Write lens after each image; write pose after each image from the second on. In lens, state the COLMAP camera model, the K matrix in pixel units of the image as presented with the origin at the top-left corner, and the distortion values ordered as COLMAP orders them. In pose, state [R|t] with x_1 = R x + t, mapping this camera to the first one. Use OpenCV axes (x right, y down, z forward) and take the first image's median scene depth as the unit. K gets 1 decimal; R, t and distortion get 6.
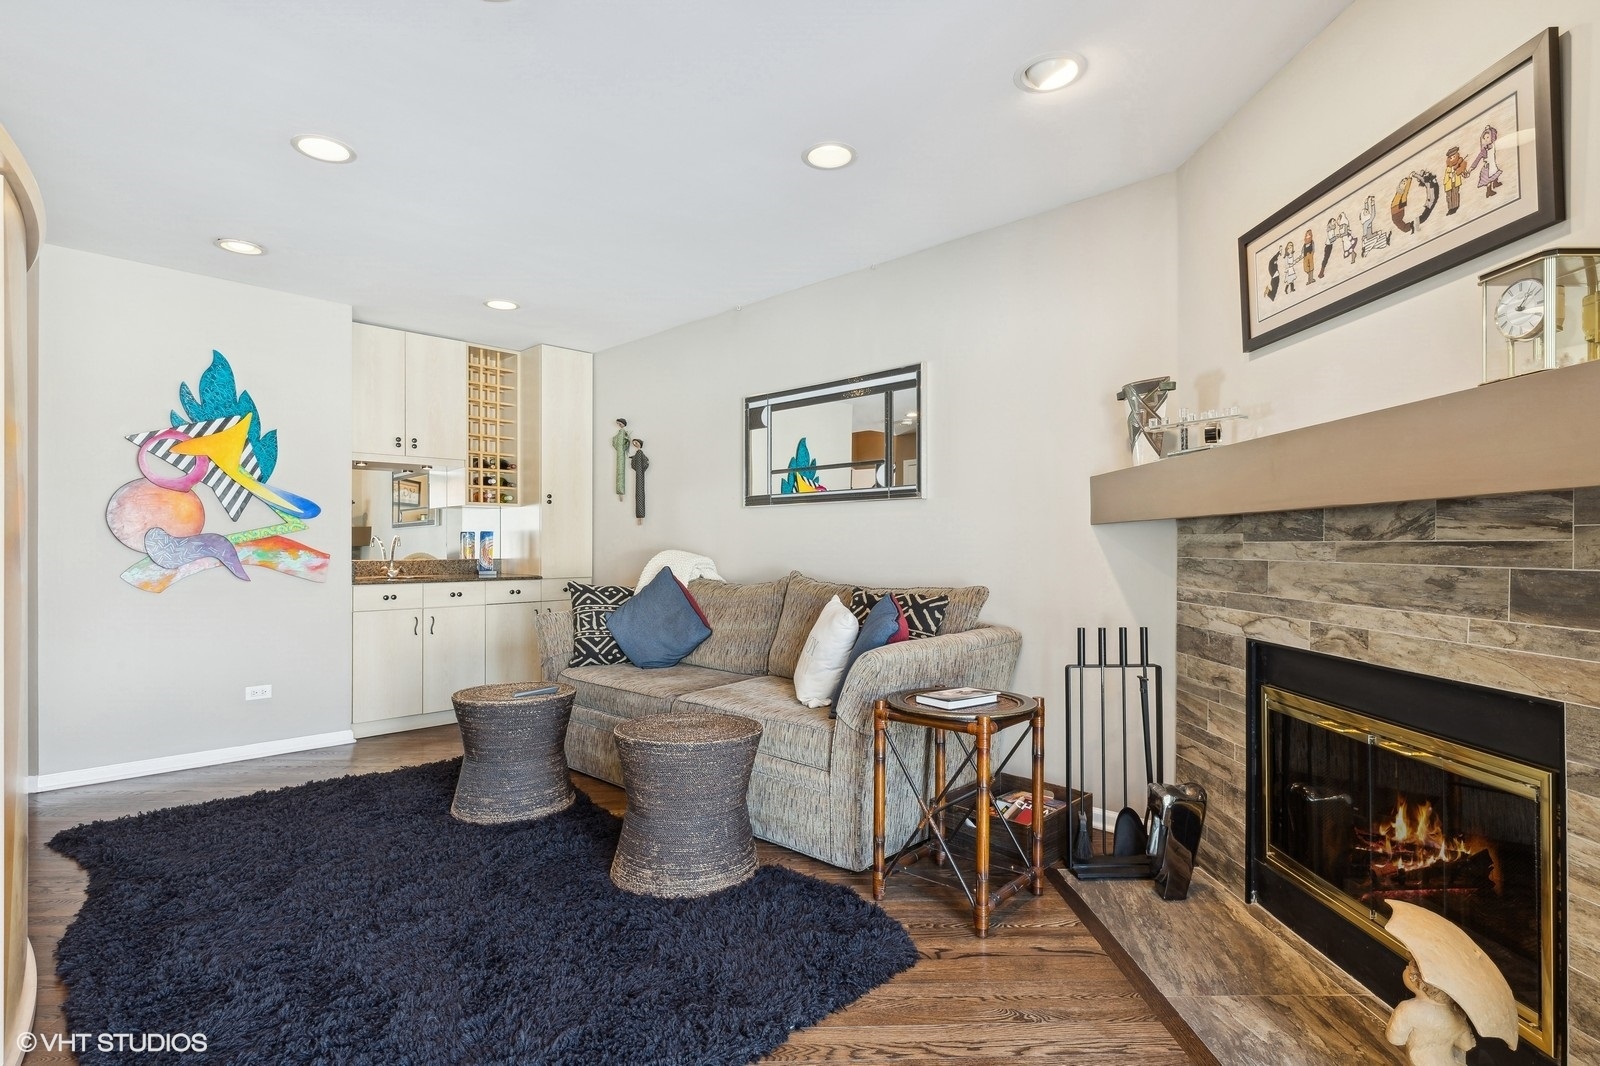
lens RADIAL K [[866.5, 0, 827.9], [0, 866.5, 543.3], [0, 0, 1]] dist [0.002377, 0.000860]
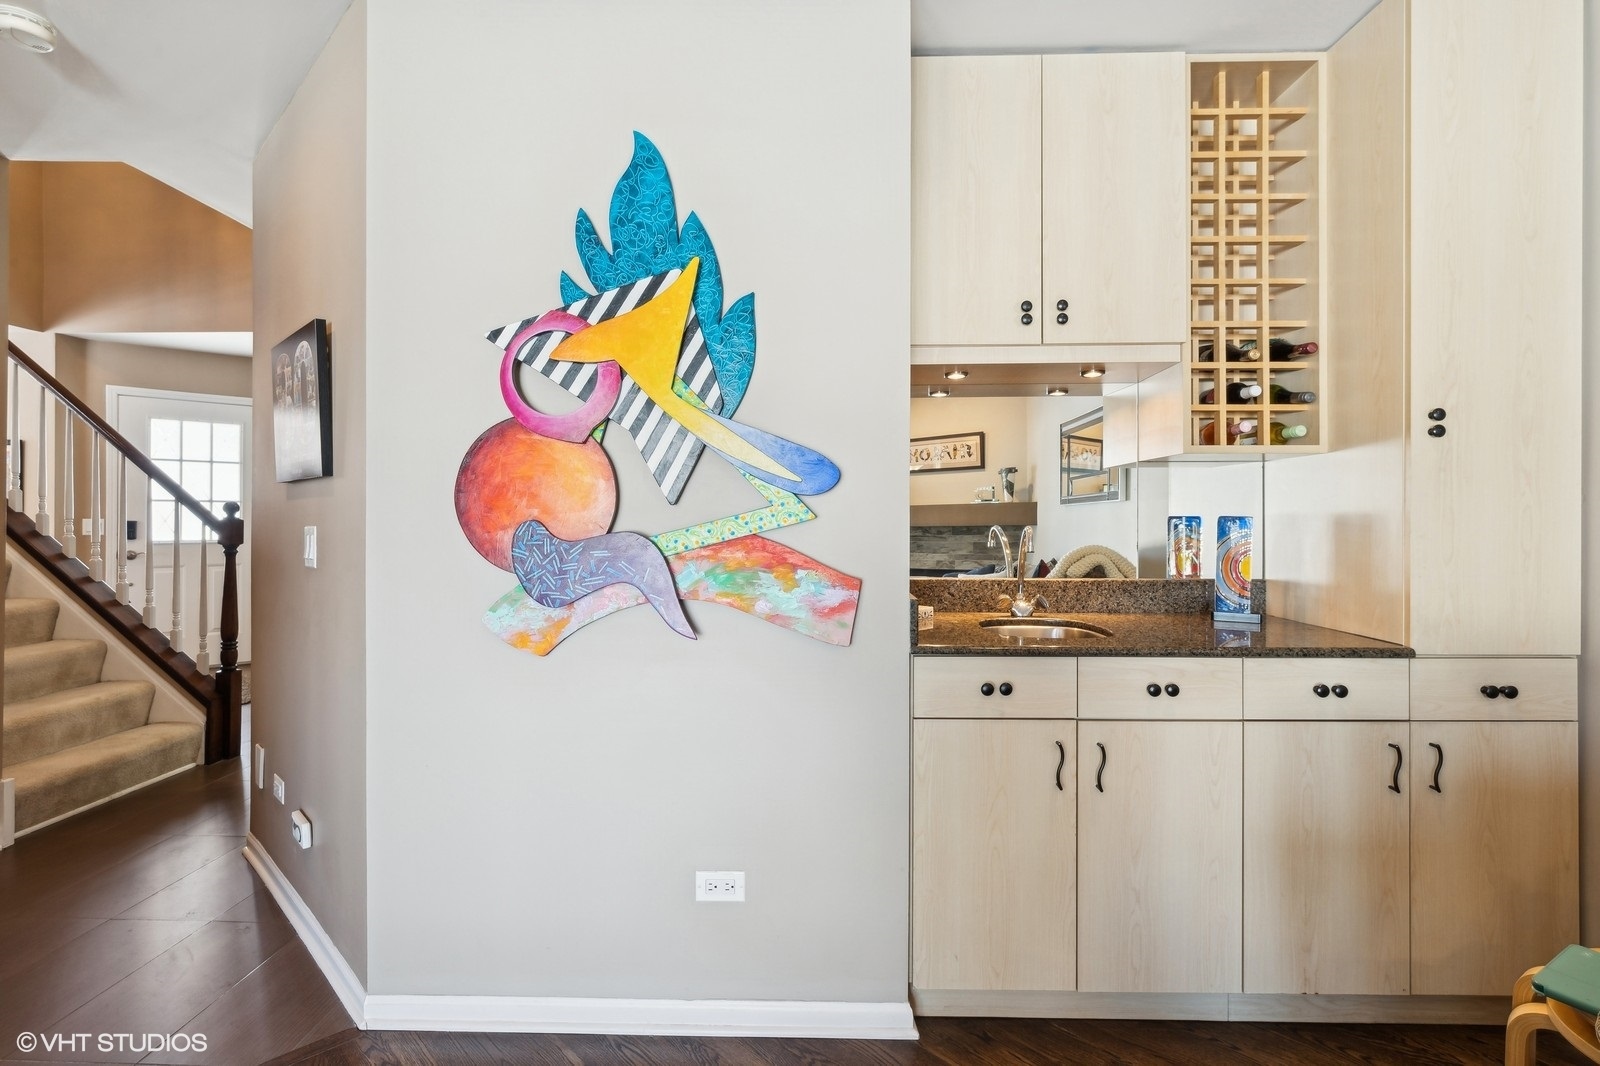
lens RADIAL K [[790.0, 0, 801.8], [0, 790.0, 518.8], [0, 0, 1]] dist [0.001657, 0.000355]
pose [[0.686351, 0.003506, -0.727262, -0.317926], [0.002488, 0.999971, 0.007169, -0.019160], [0.727267, -0.006730, 0.686322, 0.720103]]
